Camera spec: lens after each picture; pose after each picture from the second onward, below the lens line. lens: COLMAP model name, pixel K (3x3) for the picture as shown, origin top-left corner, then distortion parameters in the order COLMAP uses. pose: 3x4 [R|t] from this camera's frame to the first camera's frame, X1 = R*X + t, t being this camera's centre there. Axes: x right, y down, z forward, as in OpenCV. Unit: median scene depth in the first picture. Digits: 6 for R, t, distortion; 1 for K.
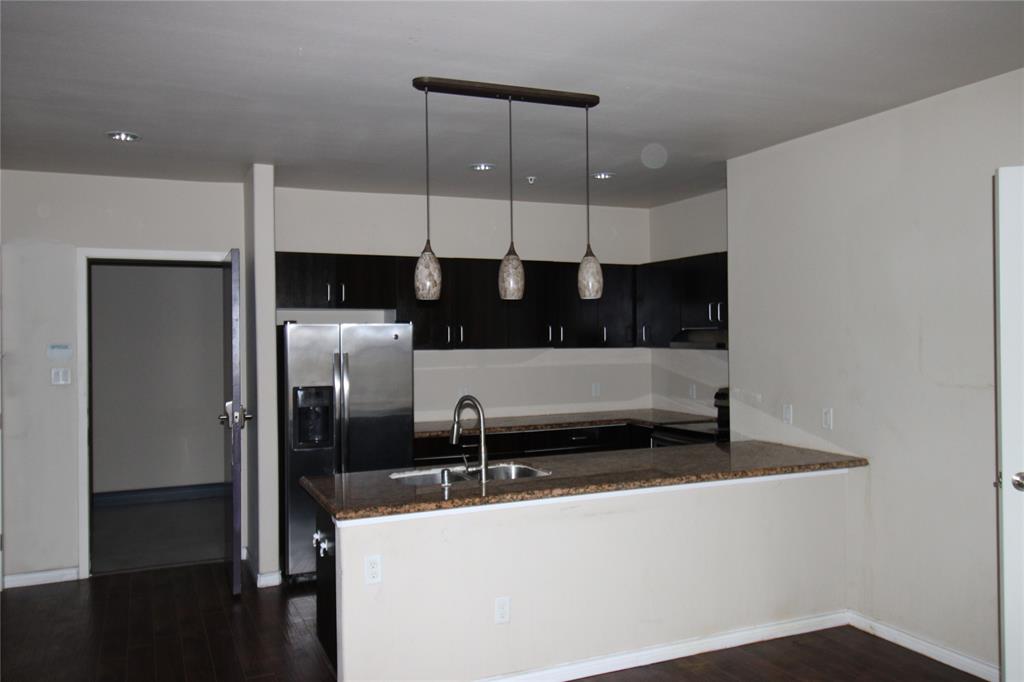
lens RADIAL K [[835.7, 0, 497.3], [0, 835.7, 341.6], [0, 0, 1]] dist [0.083802, 0.007716]
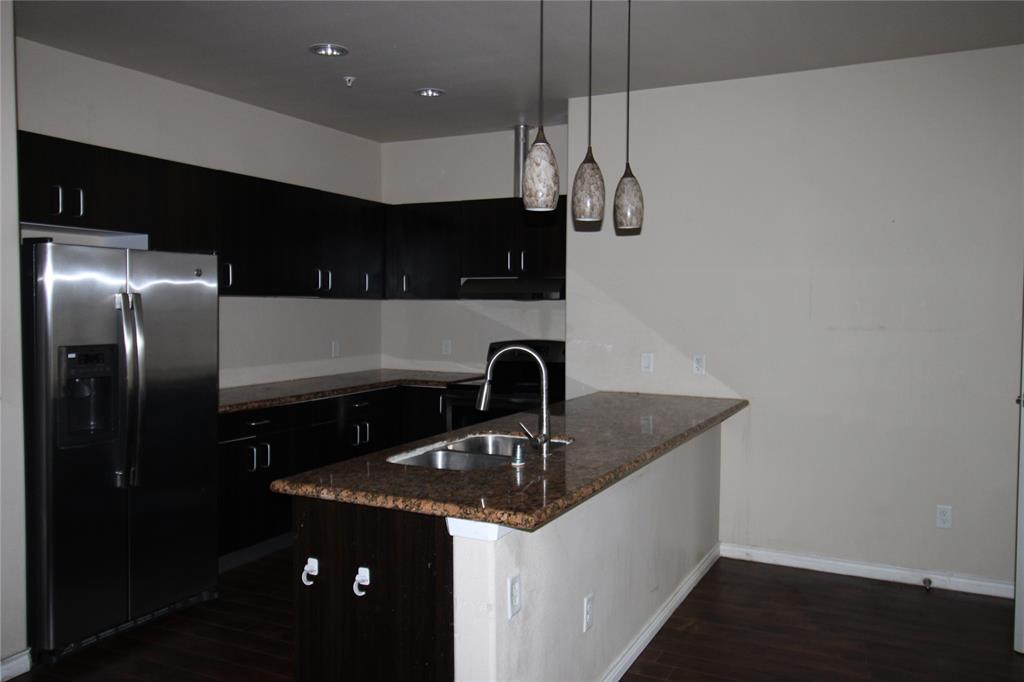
lens RADIAL K [[835.7, 0, 497.3], [0, 835.7, 341.6], [0, 0, 1]] dist [0.083802, 0.007716]
pose [[0.775004, -0.014940, 0.631780, -0.384989], [-0.009011, 0.999358, 0.034686, 0.025410], [-0.631892, -0.032574, 0.774371, 0.309008]]
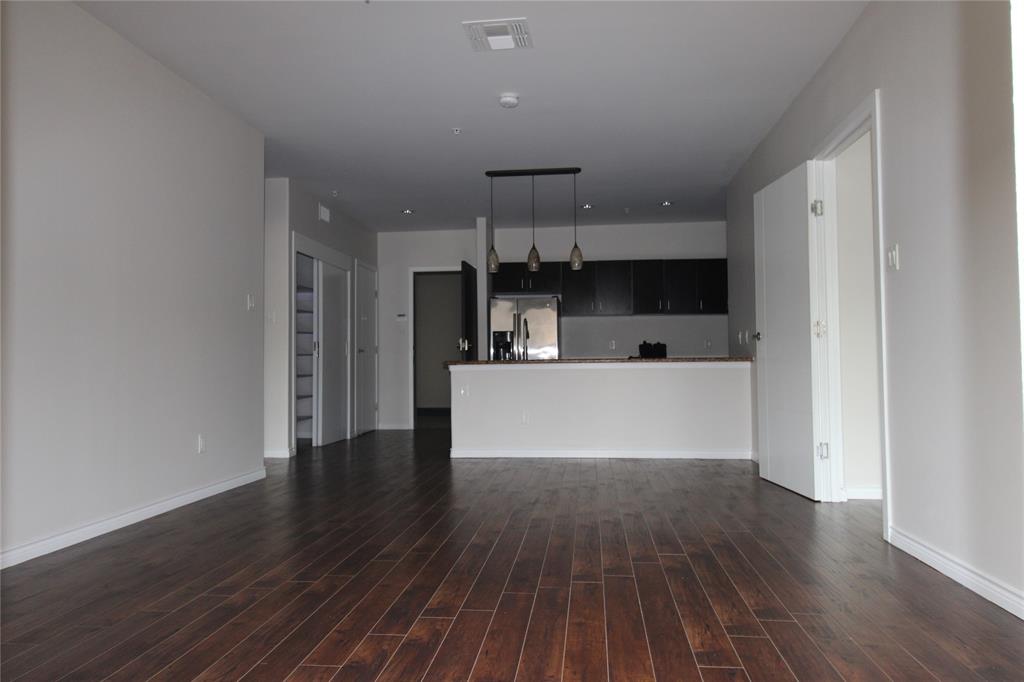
lens RADIAL K [[725.5, 0, 512.0], [0, 725.5, 341.0], [0, 0, 1]] dist [-0.000110, -0.000024]
pose [[0.869892, -0.010500, -0.493131, 0.592712], [-0.004306, 0.999574, -0.028880, 0.119126], [0.493224, 0.027246, 0.869476, -0.393645]]
